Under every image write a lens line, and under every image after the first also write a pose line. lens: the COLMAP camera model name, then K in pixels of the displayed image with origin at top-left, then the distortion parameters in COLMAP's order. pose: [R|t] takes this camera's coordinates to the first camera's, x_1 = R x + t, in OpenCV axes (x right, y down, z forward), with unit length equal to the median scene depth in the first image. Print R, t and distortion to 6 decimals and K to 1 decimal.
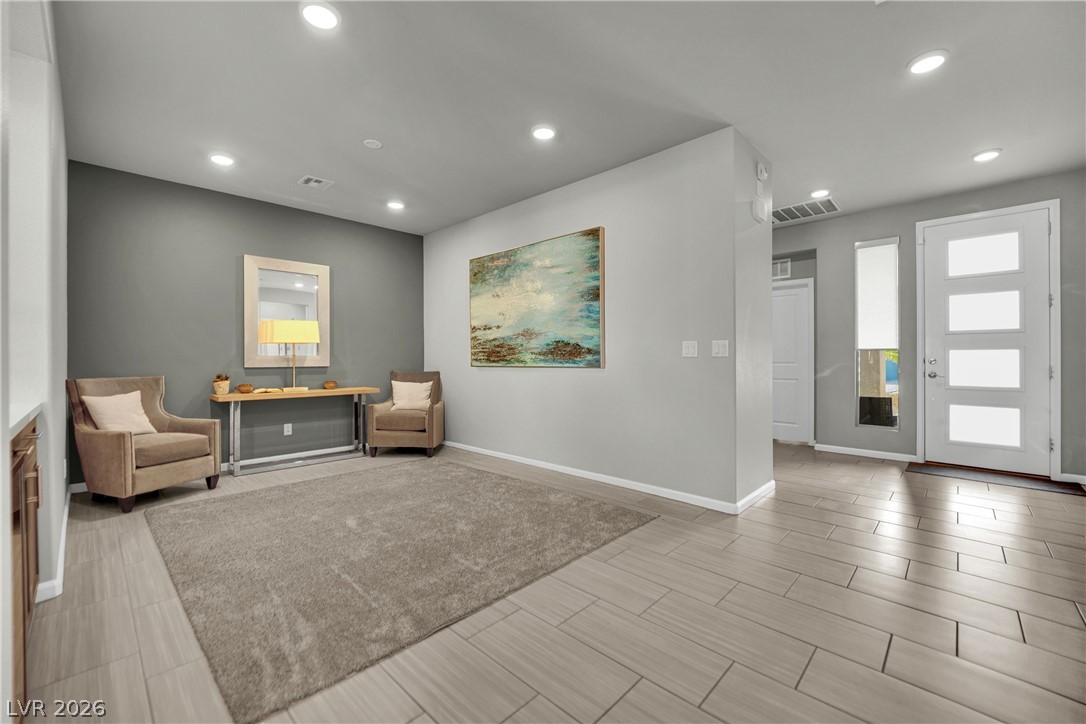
lens RADIAL K [[453.5, 0, 539.4], [0, 453.5, 364.7], [0, 0, 1]] dist [-0.019488, 0.000579]
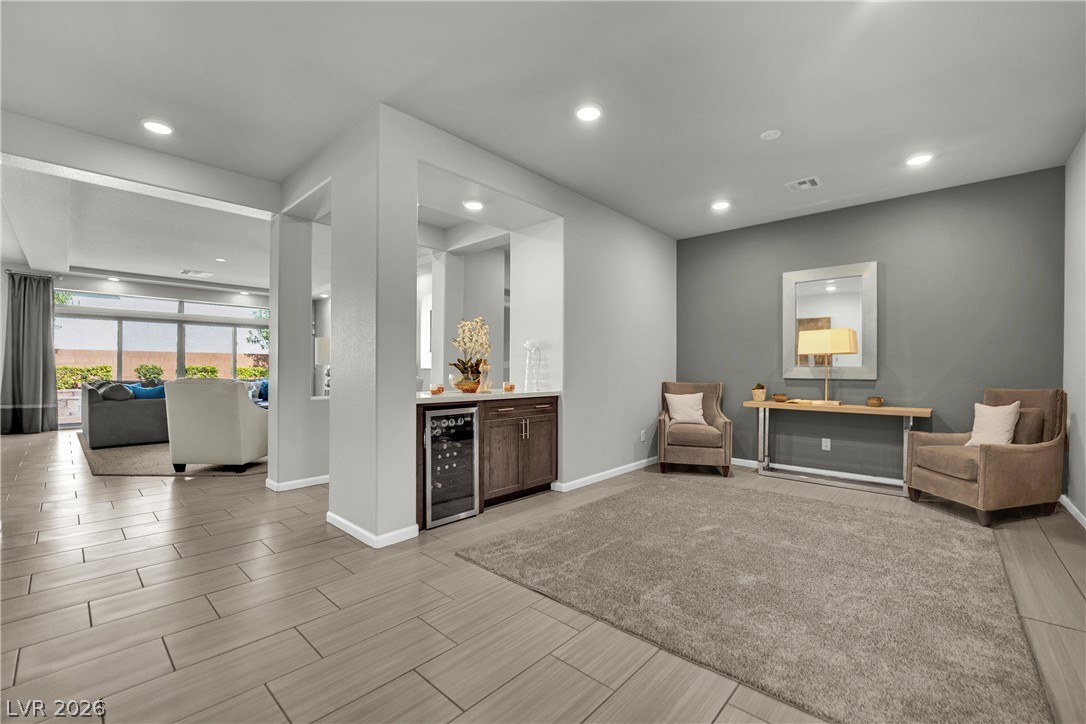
lens RADIAL K [[453.5, 0, 539.4], [0, 453.5, 364.7], [0, 0, 1]] dist [-0.019488, 0.000579]
pose [[0.008076, -0.010265, -0.999915, 0.478915], [-0.019552, 0.999755, -0.010421, -0.003746], [0.999776, 0.019635, 0.007873, 0.473238]]
